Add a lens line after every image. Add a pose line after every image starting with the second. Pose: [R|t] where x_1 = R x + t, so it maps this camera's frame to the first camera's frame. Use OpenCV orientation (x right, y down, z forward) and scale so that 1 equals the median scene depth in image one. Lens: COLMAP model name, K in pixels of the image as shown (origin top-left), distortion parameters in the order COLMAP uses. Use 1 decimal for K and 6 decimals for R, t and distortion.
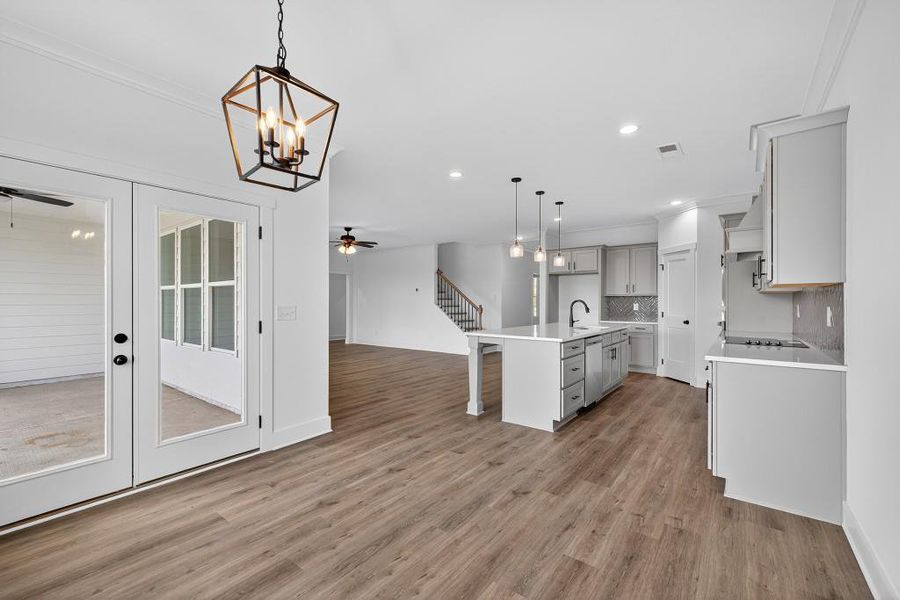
lens RADIAL K [[370.9, 0, 450.0], [0, 370.9, 300.0], [0, 0, 1]] dist [-0.002897, -0.000135]
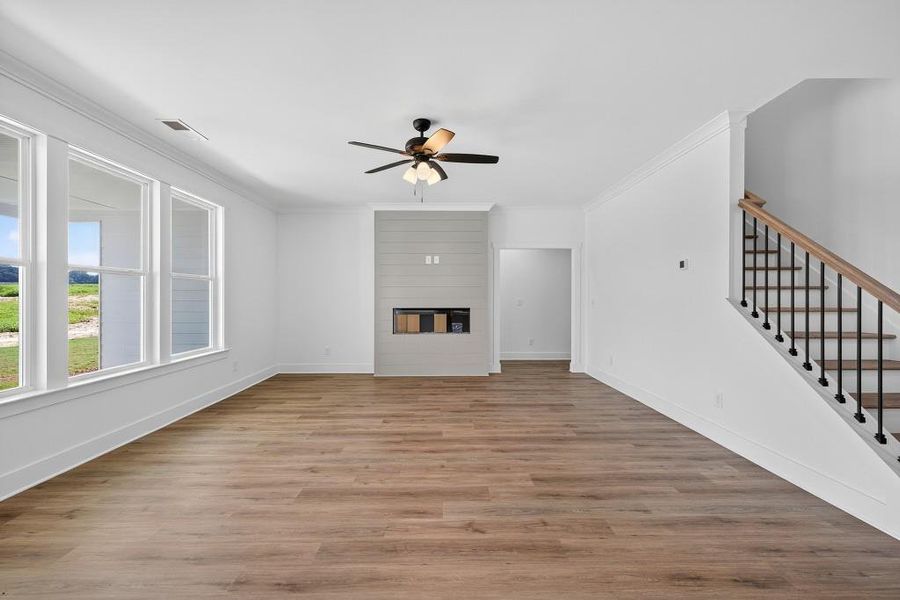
lens RADIAL K [[378.4, 0, 445.1], [0, 378.4, 298.9], [0, 0, 1]] dist [0.003579, 0.000300]
pose [[0.626353, 0.001710, -0.779538, 0.088462], [0.004518, 0.999973, 0.005824, 0.005305], [0.779526, -0.007170, 0.626328, 0.853934]]
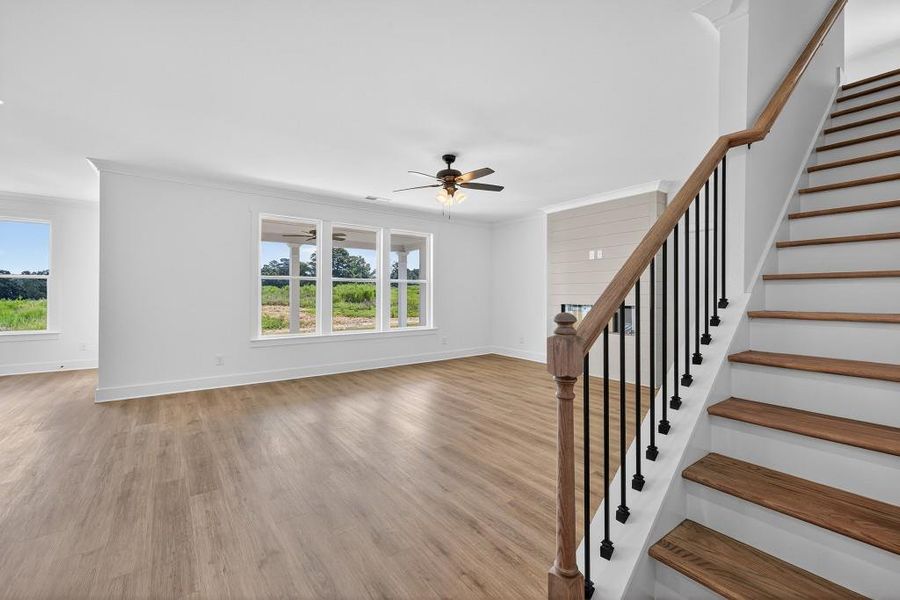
lens RADIAL K [[370.5, 0, 439.3], [0, 370.5, 291.3], [0, 0, 1]] dist [0.001699, 0.000142]
pose [[-0.263736, -0.008320, -0.964559, 0.284761], [0.000643, 0.999961, -0.008801, 0.008175], [0.964595, -0.002941, -0.263720, 1.290034]]
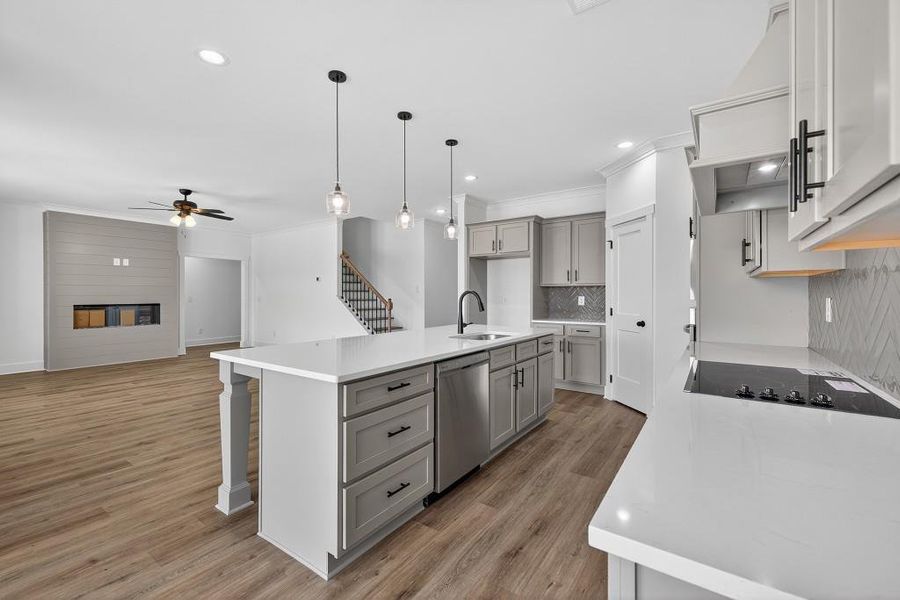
lens RADIAL K [[378.7, 0, 451.8], [0, 378.7, 294.0], [0, 0, 1]] dist [0.002496, -0.000393]
pose [[0.998264, -0.001088, 0.058884, 0.215221], [0.000977, 0.999998, 0.001920, 0.003297], [-0.058886, -0.001859, 0.998263, 0.281739]]
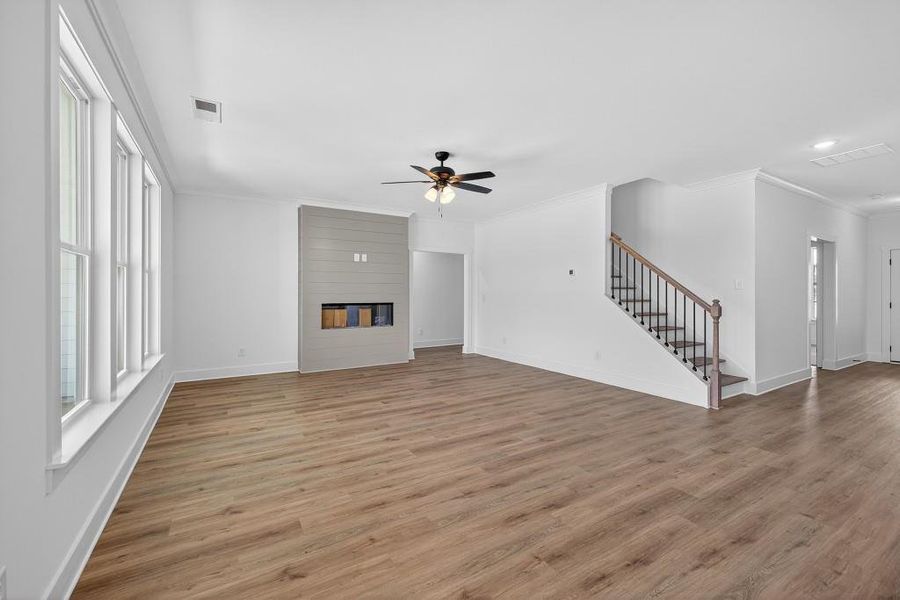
lens RADIAL K [[380.4, 0, 455.7], [0, 380.4, 292.0], [0, 0, 1]] dist [0.002819, 0.000052]
pose [[0.937666, -0.001487, -0.347536, -0.077666], [0.001593, 0.999999, 0.000021, 0.004339], [0.347535, -0.000573, 0.937667, 0.564834]]
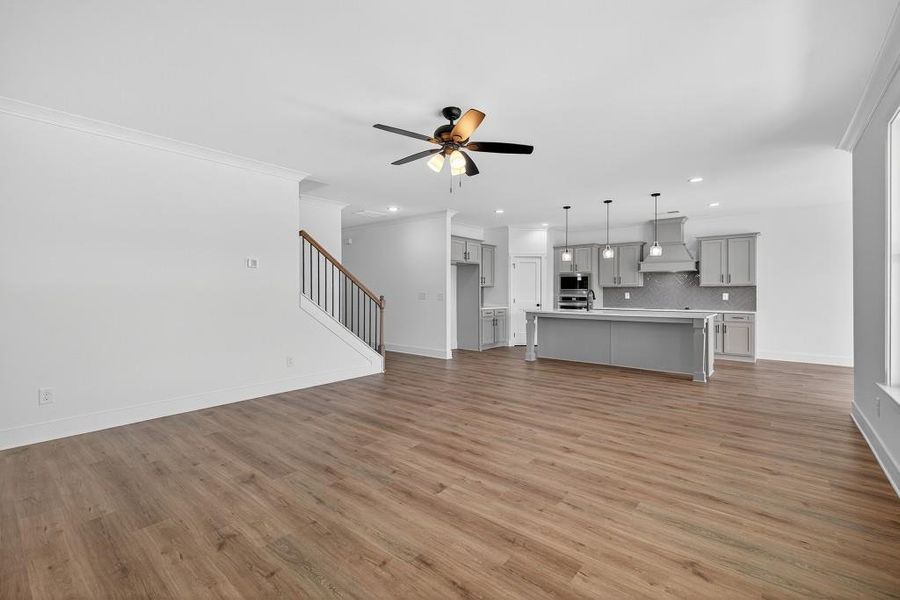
lens RADIAL K [[385.8, 0, 428.7], [0, 385.8, 290.4], [0, 0, 1]] dist [-0.000554, -0.000231]
pose [[0.073338, 0.005400, 0.997292, -0.800881], [-0.004686, 0.999976, -0.005070, 0.008693], [-0.997296, -0.004302, 0.073362, 1.132379]]
